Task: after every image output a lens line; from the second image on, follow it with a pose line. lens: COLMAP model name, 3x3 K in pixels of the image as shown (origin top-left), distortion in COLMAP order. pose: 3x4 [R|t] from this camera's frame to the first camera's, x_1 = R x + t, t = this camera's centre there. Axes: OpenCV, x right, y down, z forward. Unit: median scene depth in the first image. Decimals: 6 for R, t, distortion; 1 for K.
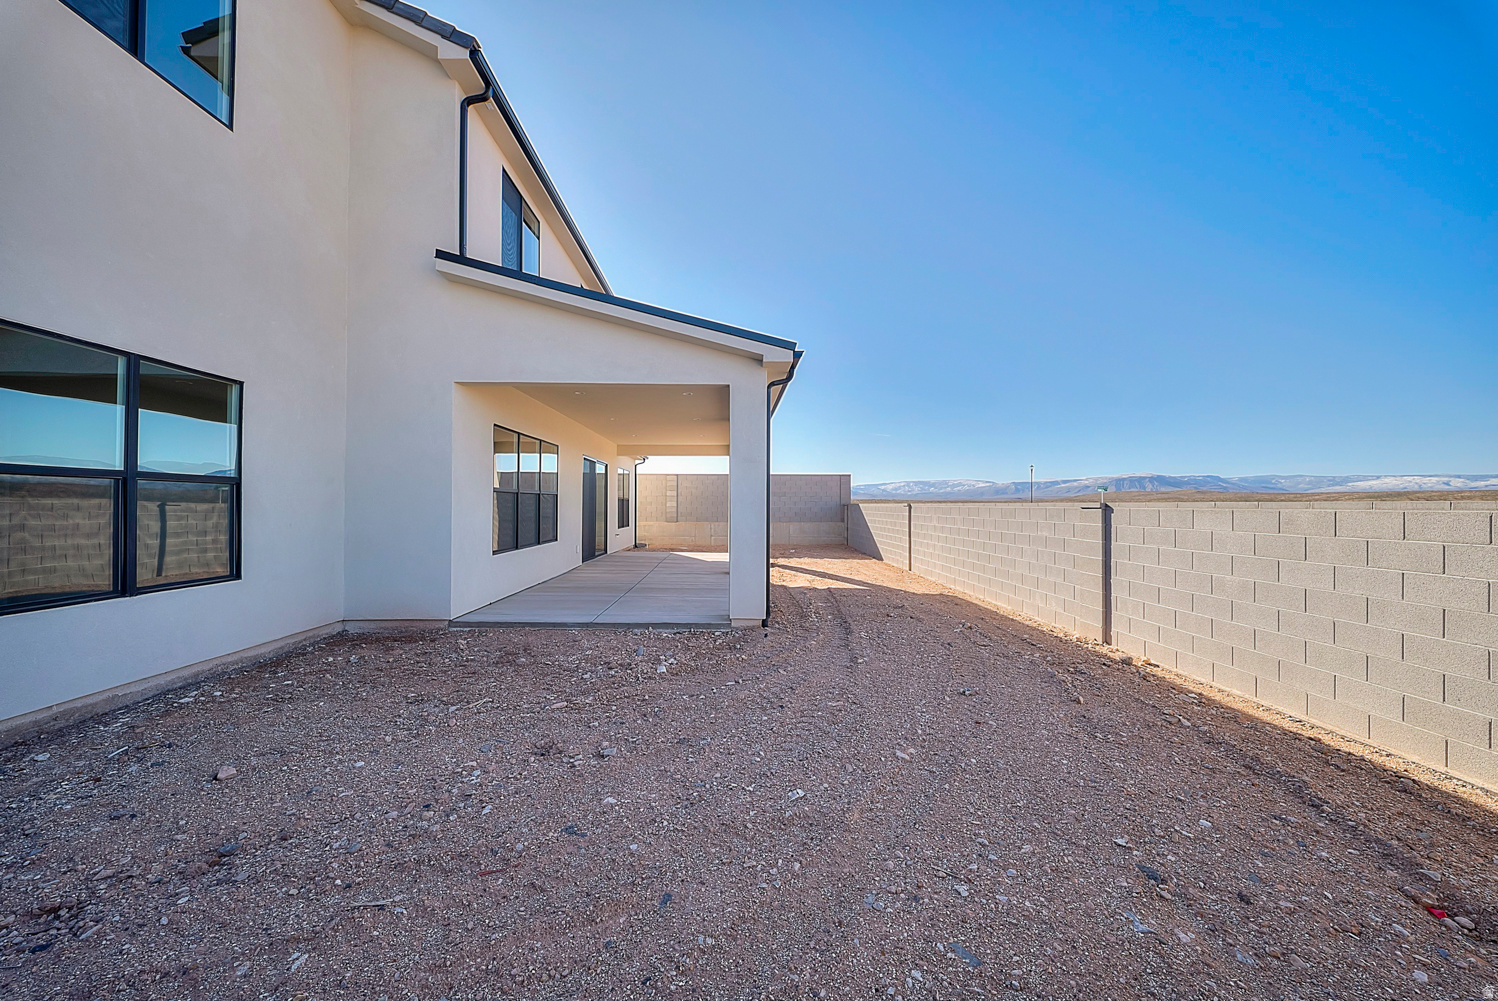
lens RADIAL K [[522.7, 0, 731.6], [0, 522.7, 501.0], [0, 0, 1]] dist [0.014726, -0.010123]
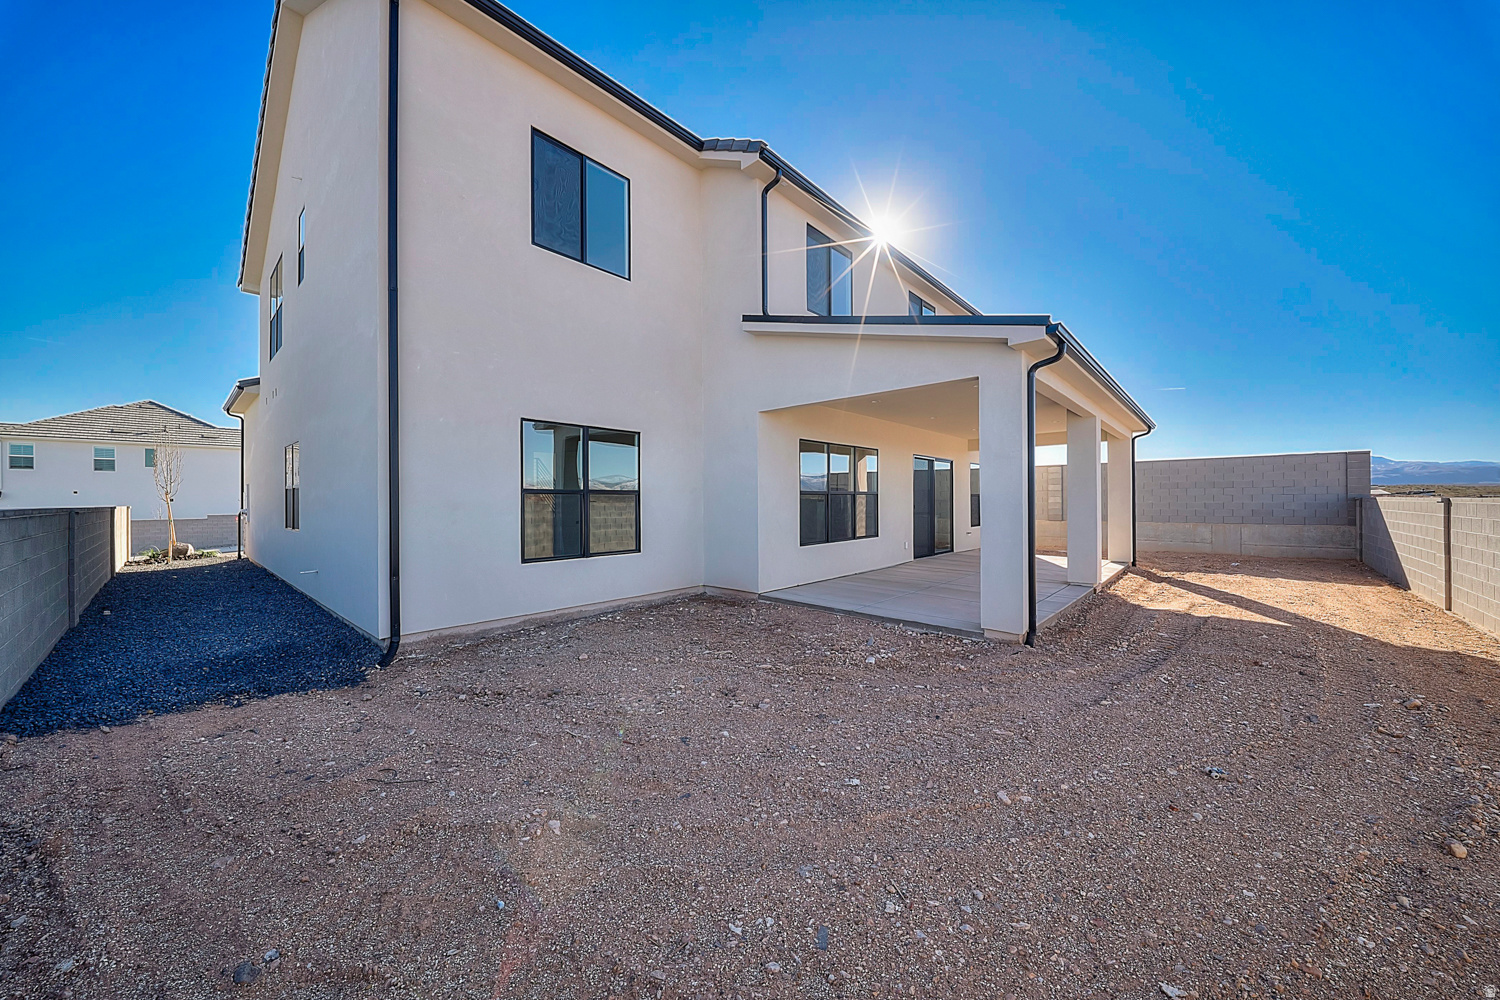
lens RADIAL K [[512.5, 0, 733.5], [0, 512.5, 498.8], [0, 0, 1]] dist [0.022900, -0.009240]
pose [[0.721914, -0.011355, -0.691890, 0.314266], [0.015114, 0.999886, -0.000640, -0.010600], [0.691818, -0.009995, 0.722003, 0.035151]]
